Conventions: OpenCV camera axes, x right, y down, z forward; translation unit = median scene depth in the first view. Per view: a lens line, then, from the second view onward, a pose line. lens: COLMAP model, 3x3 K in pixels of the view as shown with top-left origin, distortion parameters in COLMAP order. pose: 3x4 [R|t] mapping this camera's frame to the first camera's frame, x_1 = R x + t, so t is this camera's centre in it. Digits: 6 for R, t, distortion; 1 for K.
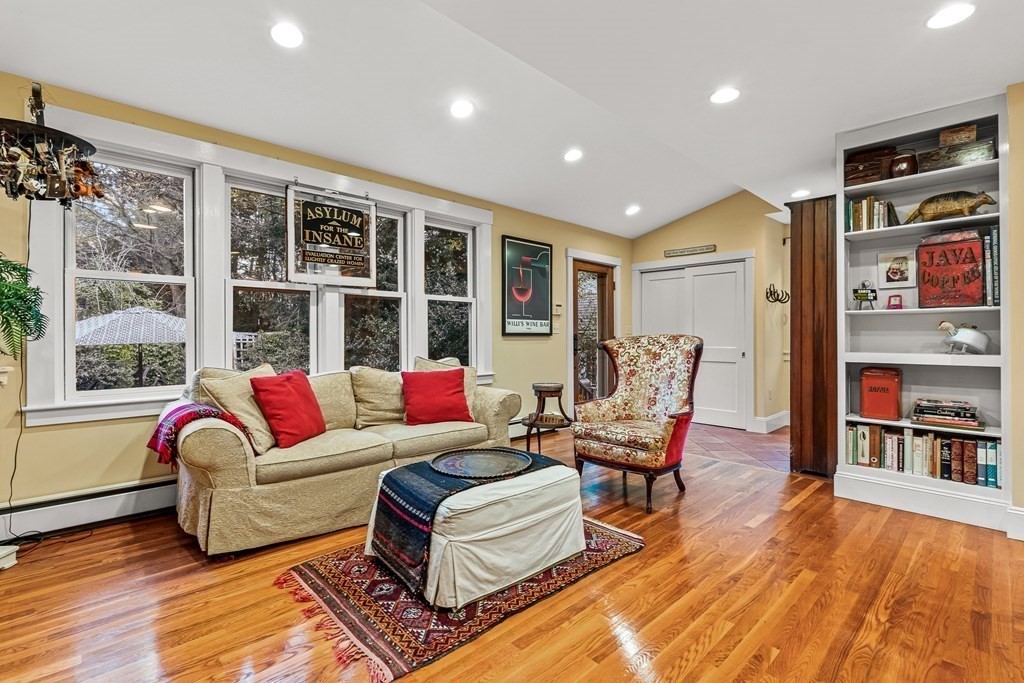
lens RADIAL K [[454.5, 0, 499.9], [0, 454.5, 335.4], [0, 0, 1]] dist [-0.004768, 0.001431]
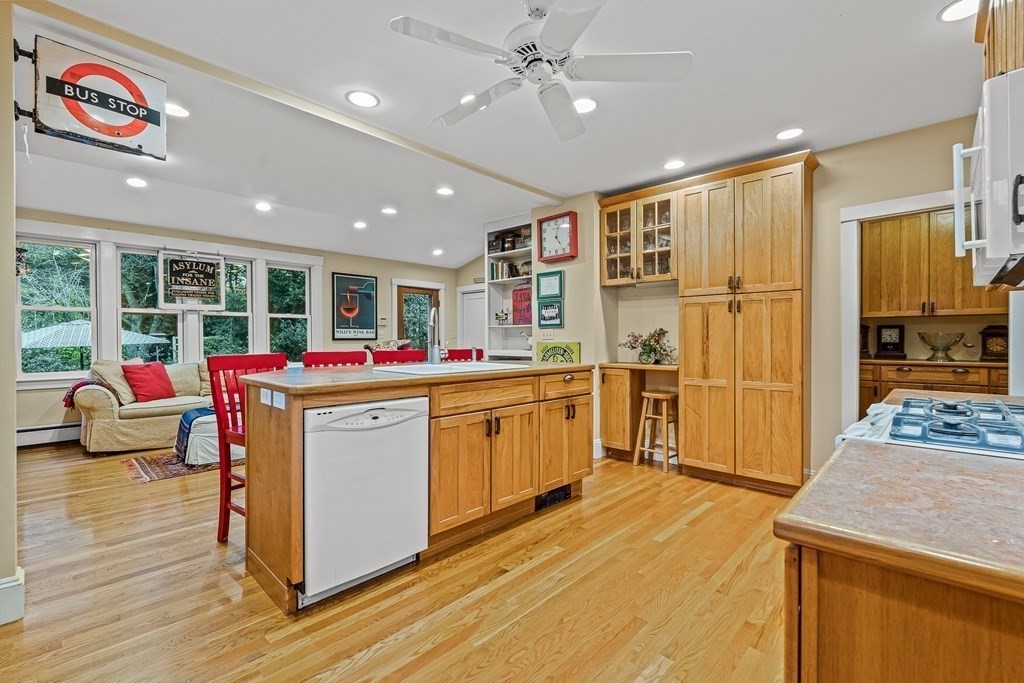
lens RADIAL K [[454.5, 0, 515.5], [0, 454.5, 341.6], [0, 0, 1]] dist [-0.004768, 0.001431]
pose [[0.999003, -0.003685, 0.044500, 0.719052], [0.003259, 0.999948, 0.009639, -0.009995], [-0.044533, -0.009485, 0.998963, -0.675087]]
